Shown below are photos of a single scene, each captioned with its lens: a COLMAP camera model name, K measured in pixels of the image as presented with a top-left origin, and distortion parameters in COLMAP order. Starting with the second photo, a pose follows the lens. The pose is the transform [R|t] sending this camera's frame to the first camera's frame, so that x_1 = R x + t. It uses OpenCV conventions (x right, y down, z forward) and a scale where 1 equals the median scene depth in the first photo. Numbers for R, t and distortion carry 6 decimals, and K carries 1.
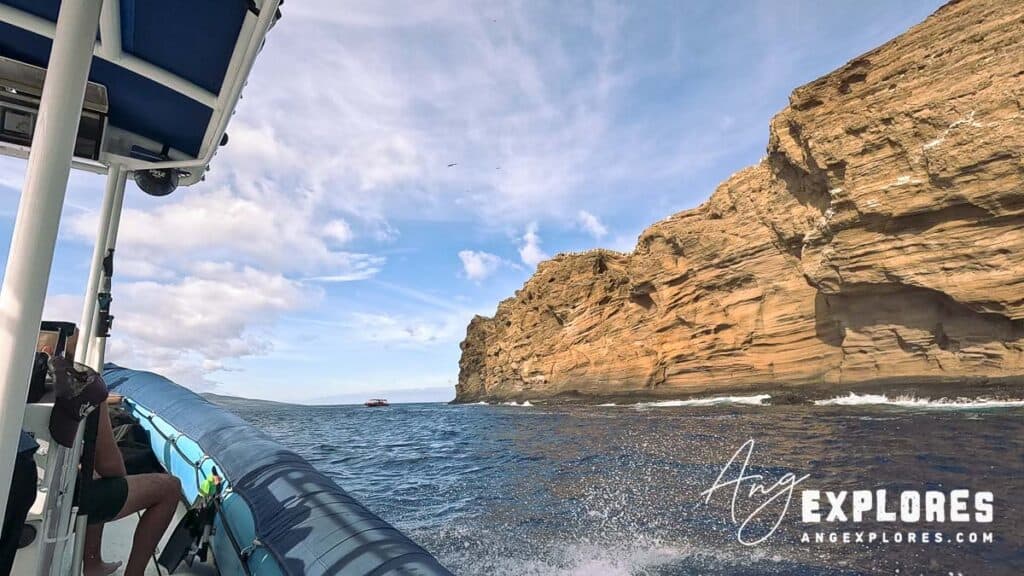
lens RADIAL K [[483.8, 0, 512.0], [0, 483.8, 288.0], [0, 0, 1]] dist [0.000522, -0.000787]
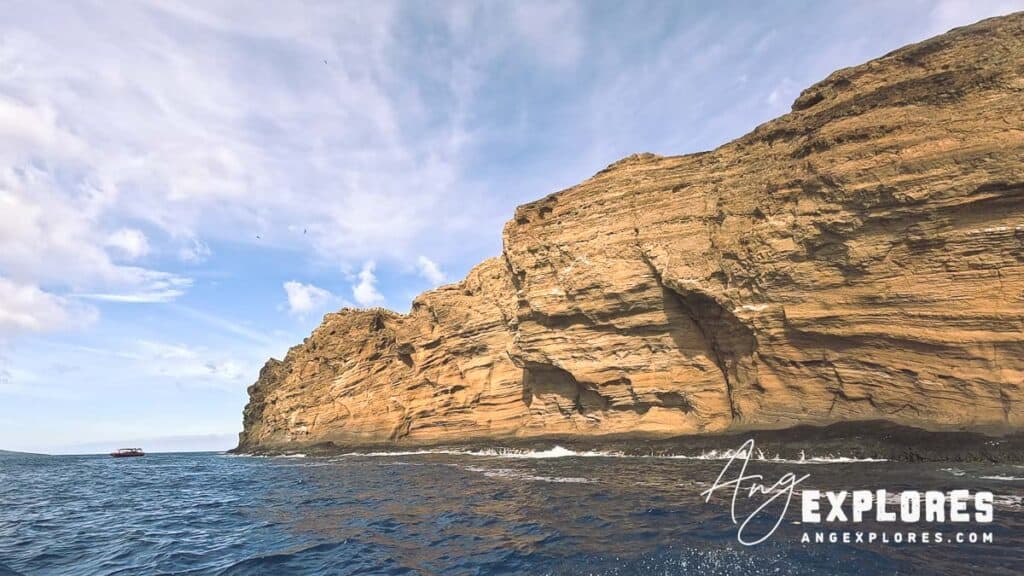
lens RADIAL K [[483.8, 0, 512.0], [0, 483.8, 288.0], [0, 0, 1]] dist [0.000522, -0.000787]
pose [[0.941095, 0.104872, 0.321467, 0.135980], [-0.074760, 0.991694, -0.104660, -0.043086], [-0.329773, 0.074462, 0.941119, -0.160017]]
